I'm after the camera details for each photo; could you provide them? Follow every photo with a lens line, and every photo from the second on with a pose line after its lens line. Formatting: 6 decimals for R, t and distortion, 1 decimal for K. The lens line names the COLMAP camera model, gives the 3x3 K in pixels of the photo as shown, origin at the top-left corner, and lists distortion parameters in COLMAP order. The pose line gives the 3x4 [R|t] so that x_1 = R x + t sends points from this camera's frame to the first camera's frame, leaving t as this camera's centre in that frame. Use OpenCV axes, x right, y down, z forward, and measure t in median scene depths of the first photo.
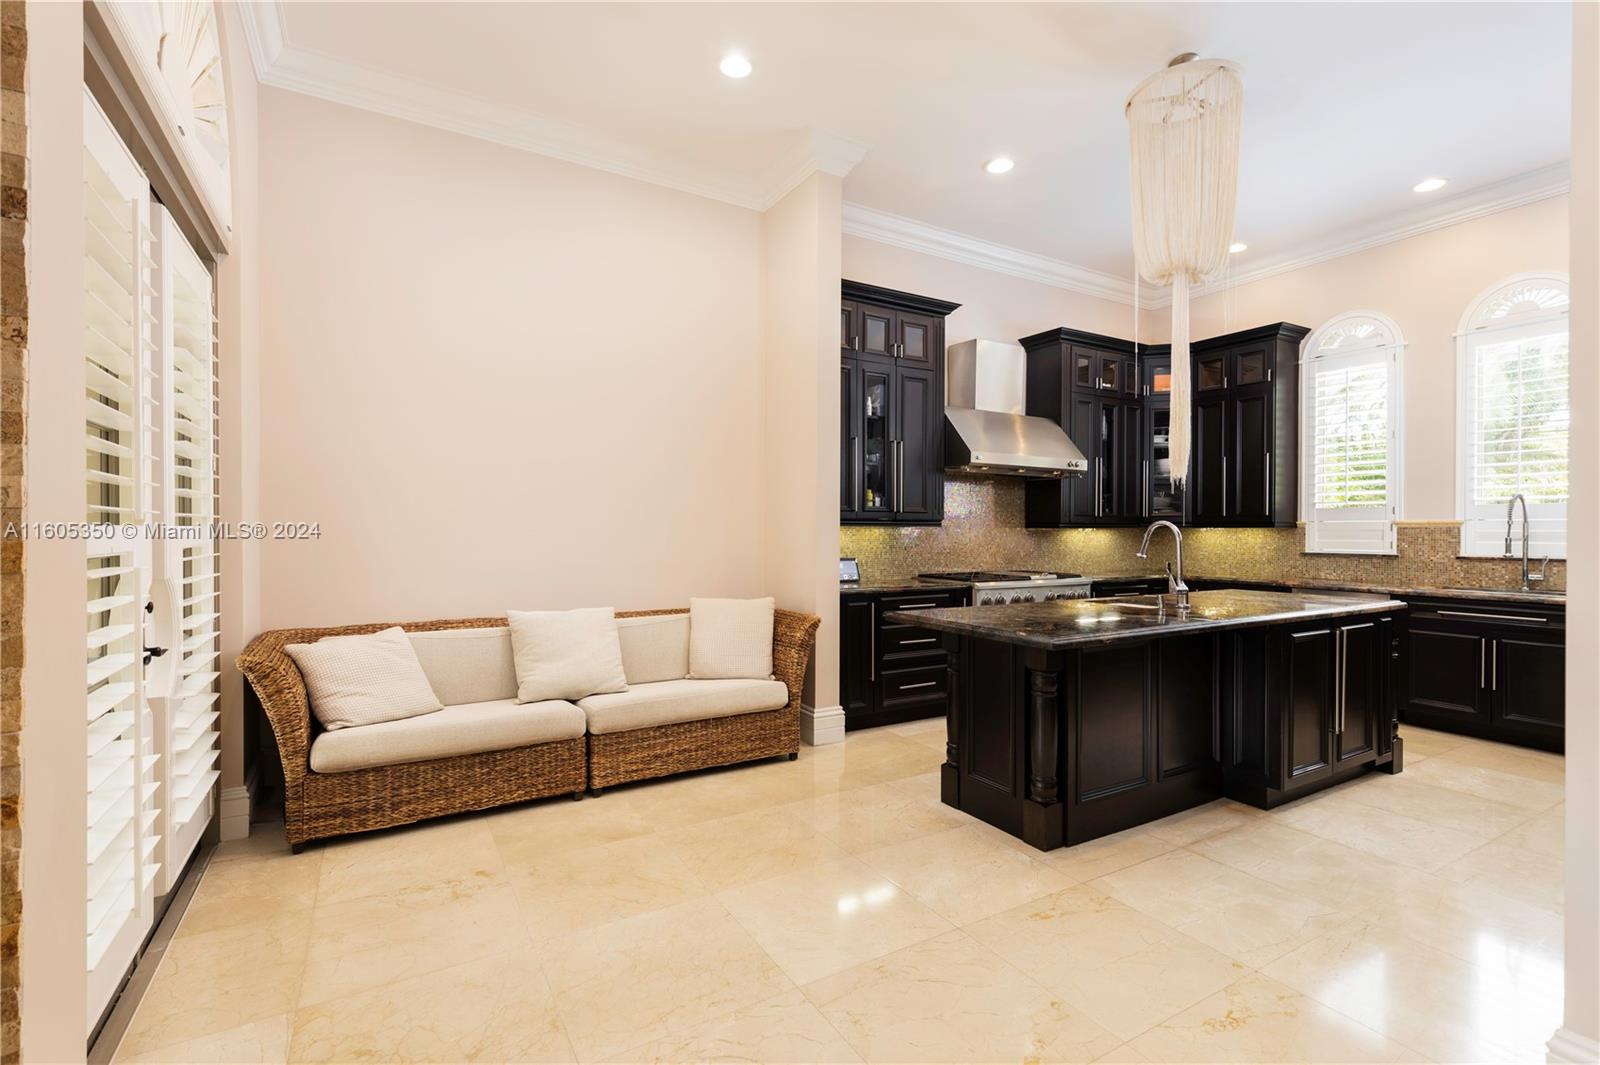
lens RADIAL K [[731.4, 0, 800.0], [0, 731.4, 532.5], [0, 0, 1]] dist [-0.000578, 0.000407]
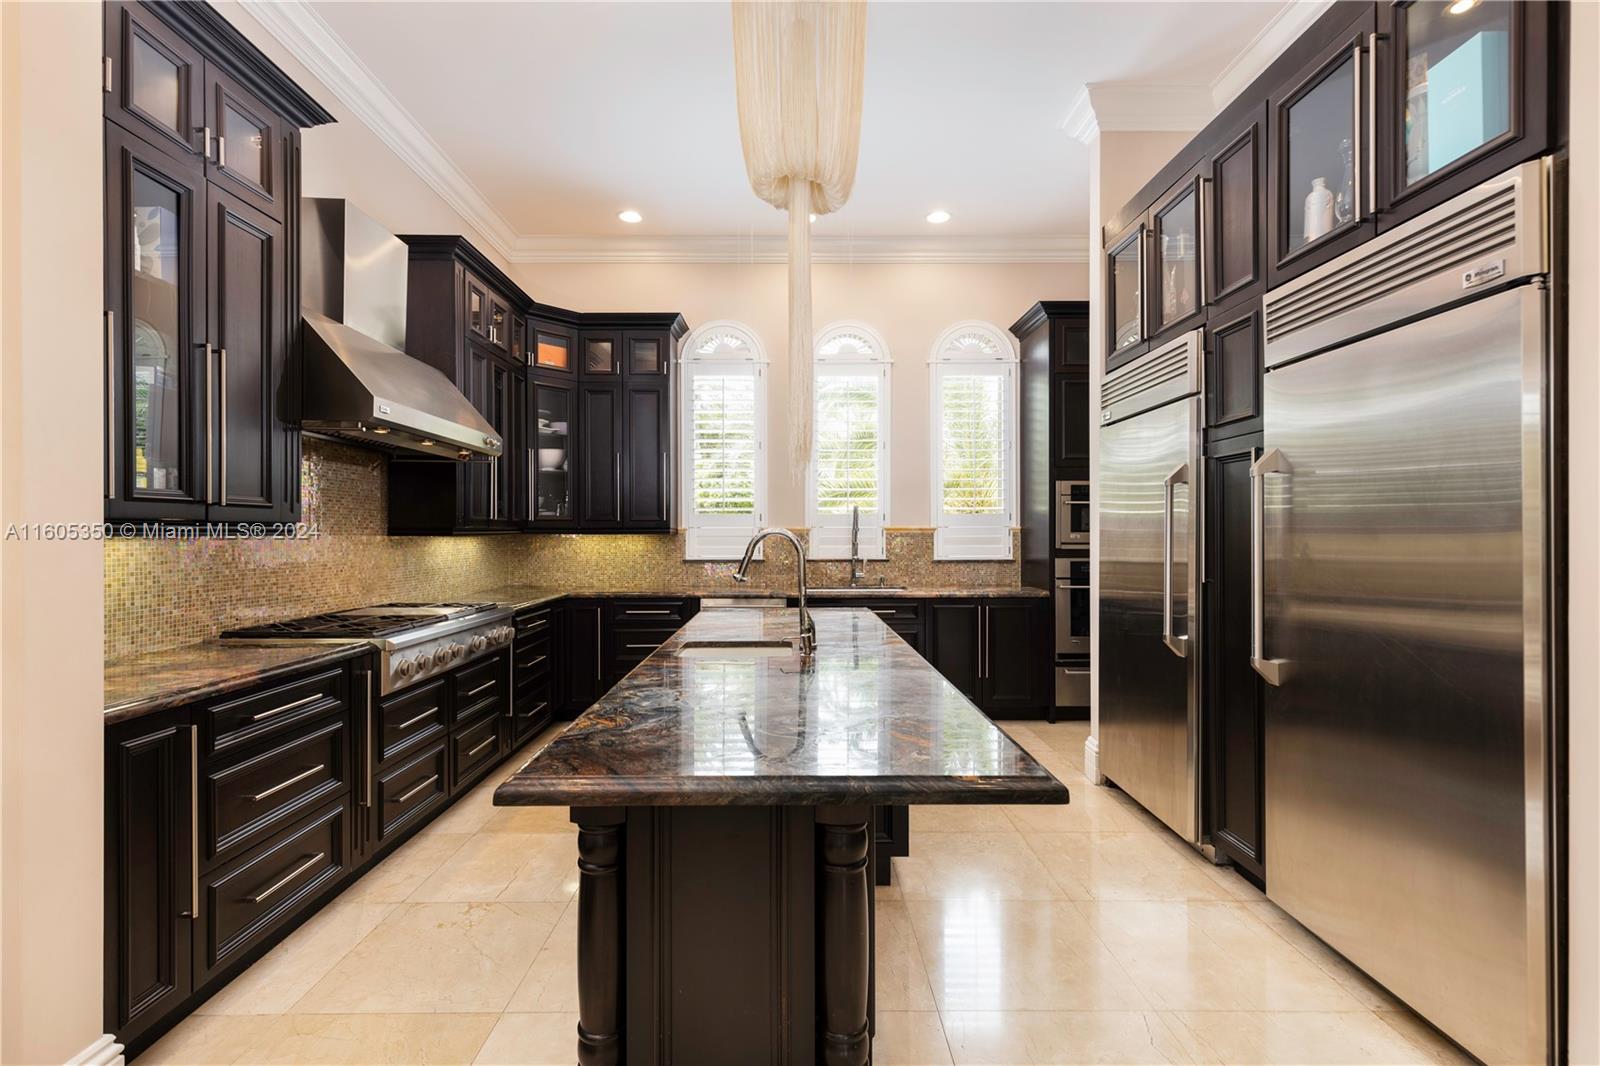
lens RADIAL K [[731.4, 0, 800.0], [0, 731.4, 533.0], [0, 0, 1]] dist [-0.000578, 0.000407]
pose [[0.508378, -0.003684, 0.861126, -0.070017], [0.009803, 0.999951, -0.001510, -0.005503], [-0.861078, 0.009209, 0.508389, 0.448872]]
